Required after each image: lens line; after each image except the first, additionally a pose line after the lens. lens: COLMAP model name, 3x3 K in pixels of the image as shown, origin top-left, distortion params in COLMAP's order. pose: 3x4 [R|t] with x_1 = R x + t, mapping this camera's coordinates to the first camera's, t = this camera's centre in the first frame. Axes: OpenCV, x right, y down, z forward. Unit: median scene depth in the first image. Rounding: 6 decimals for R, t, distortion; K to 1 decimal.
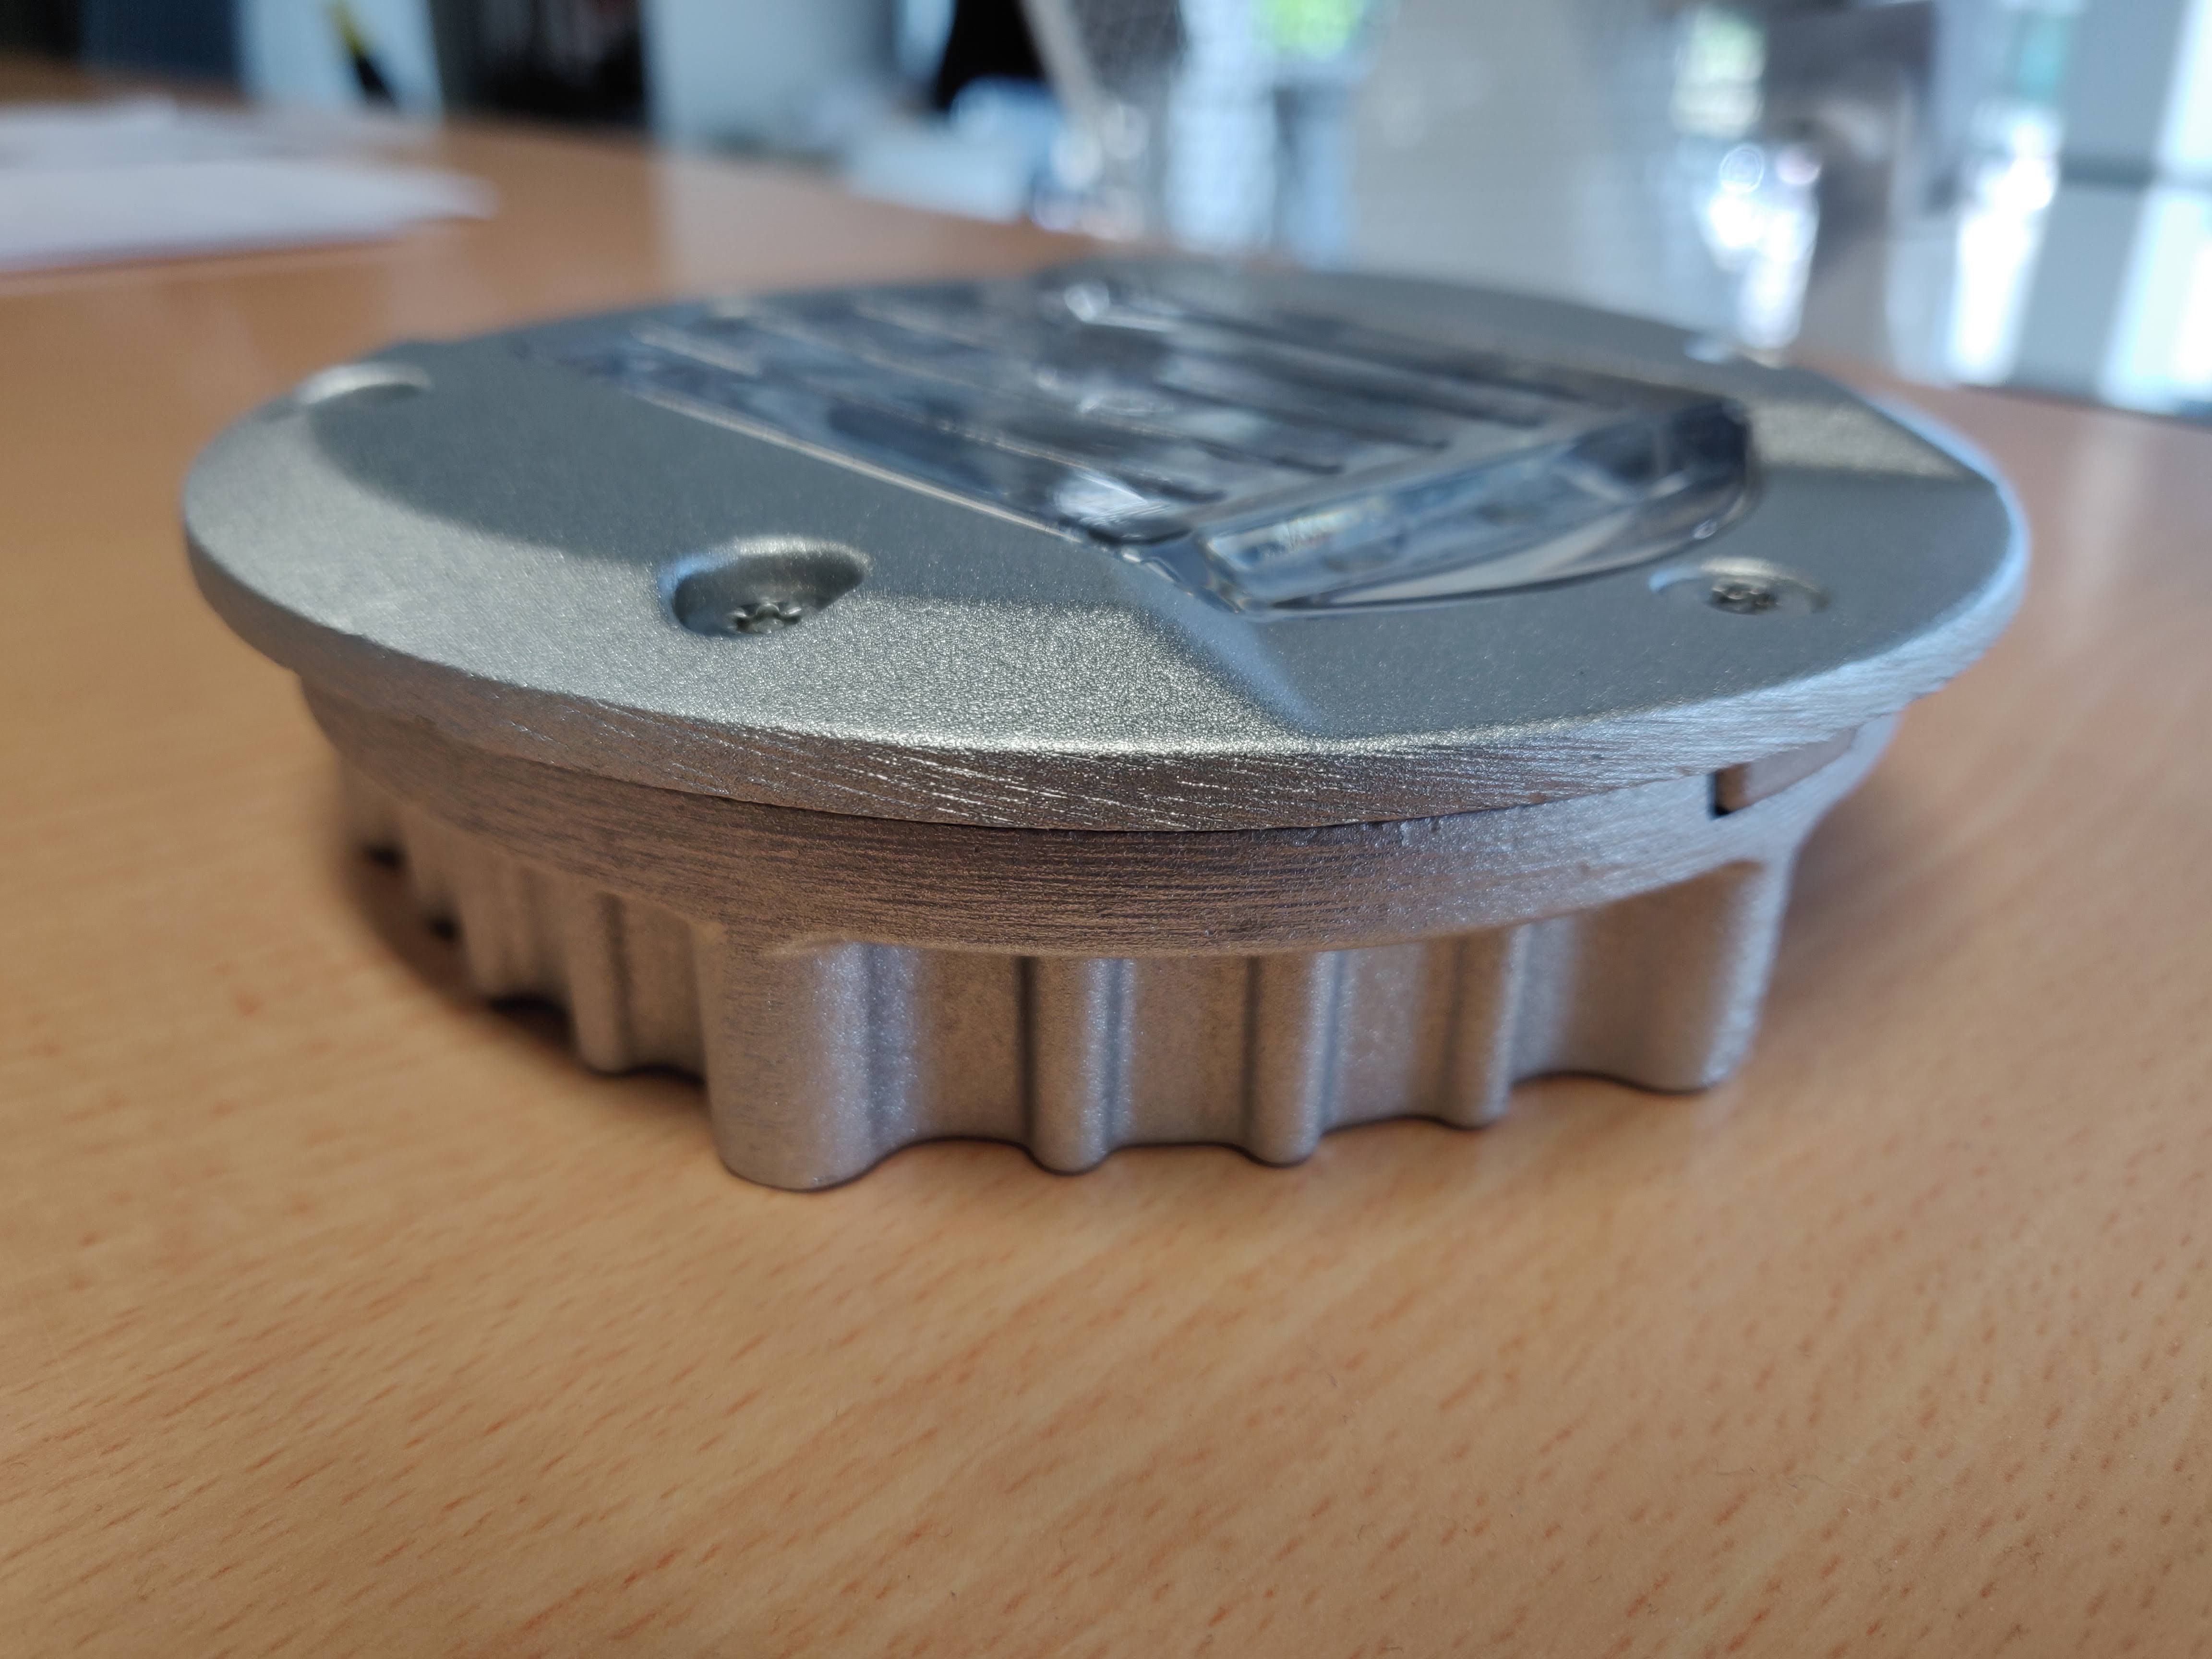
lens RADIAL K [[1636.3, 0, 1106.0], [0, 1636.3, 829.5], [0, 0, 1]] dist [-0.127653, 0.084648]
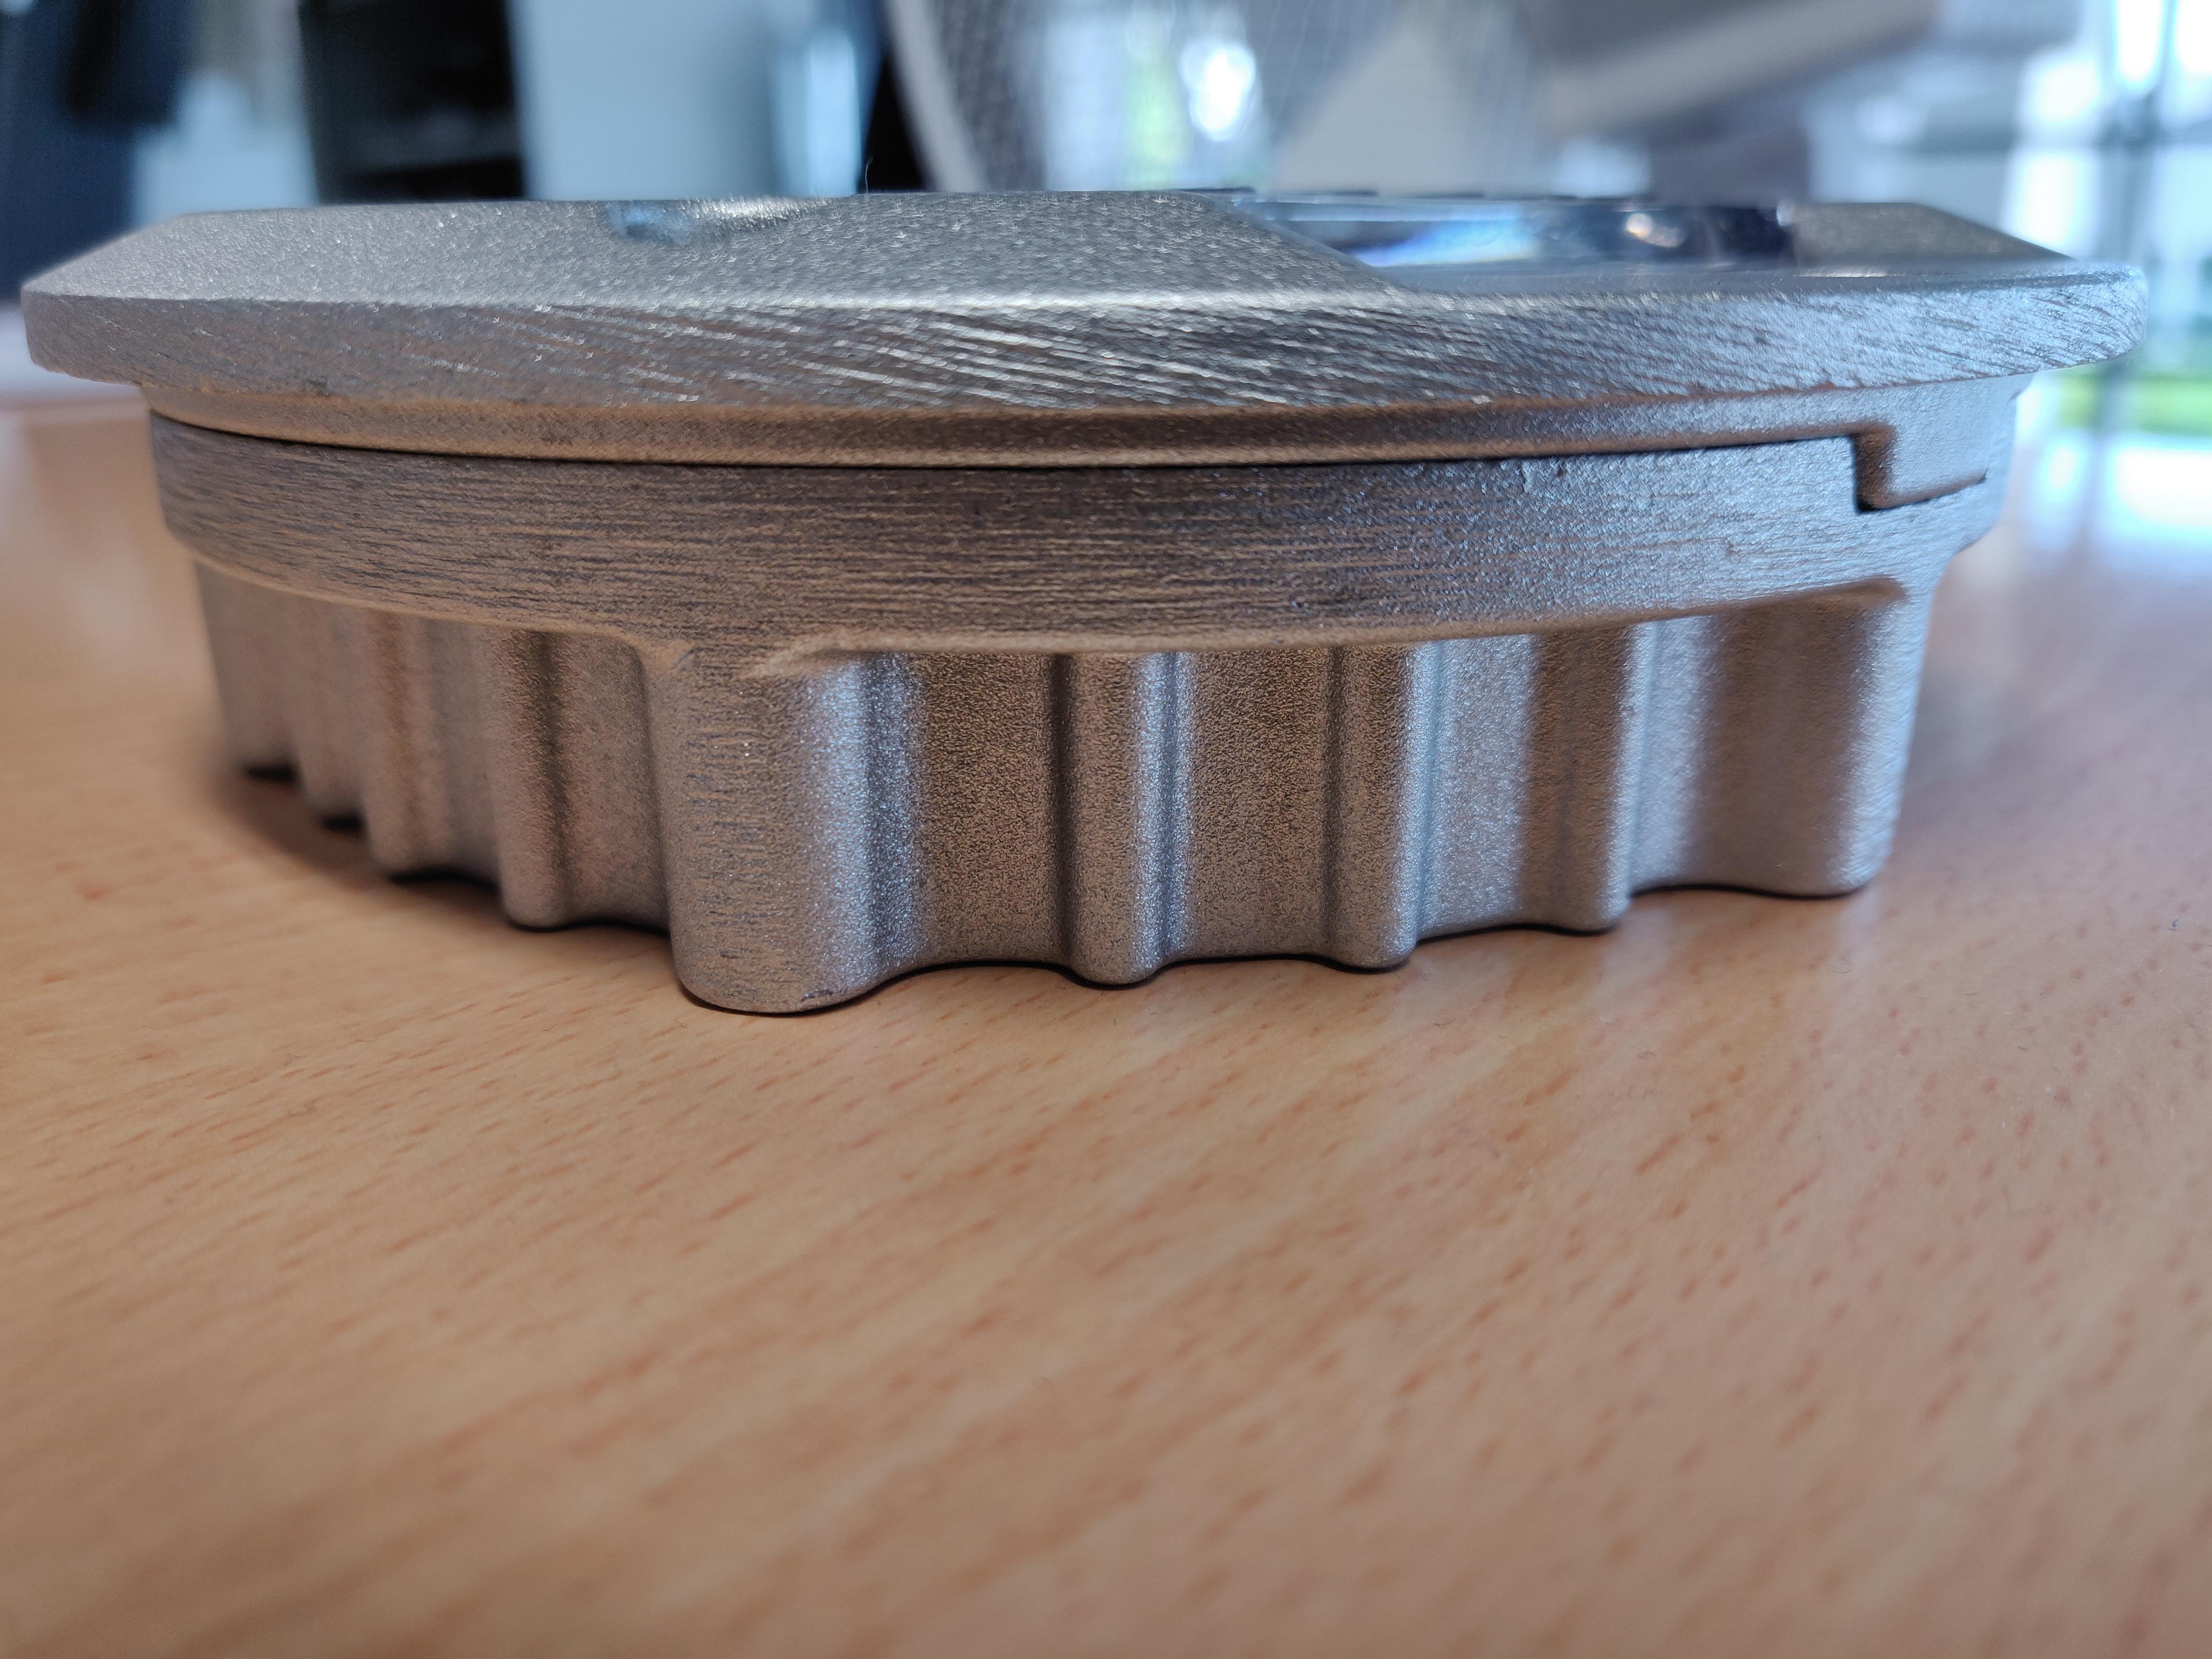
lens RADIAL K [[1693.3, 0, 1106.0], [0, 1693.3, 829.5], [0, 0, 1]] dist [-0.116269, 0.088122]
pose [[0.998193, -0.043620, 0.041334, -0.071455], [0.046790, 0.995767, -0.079116, 0.238001], [-0.037708, 0.080907, 0.996008, 0.182664]]
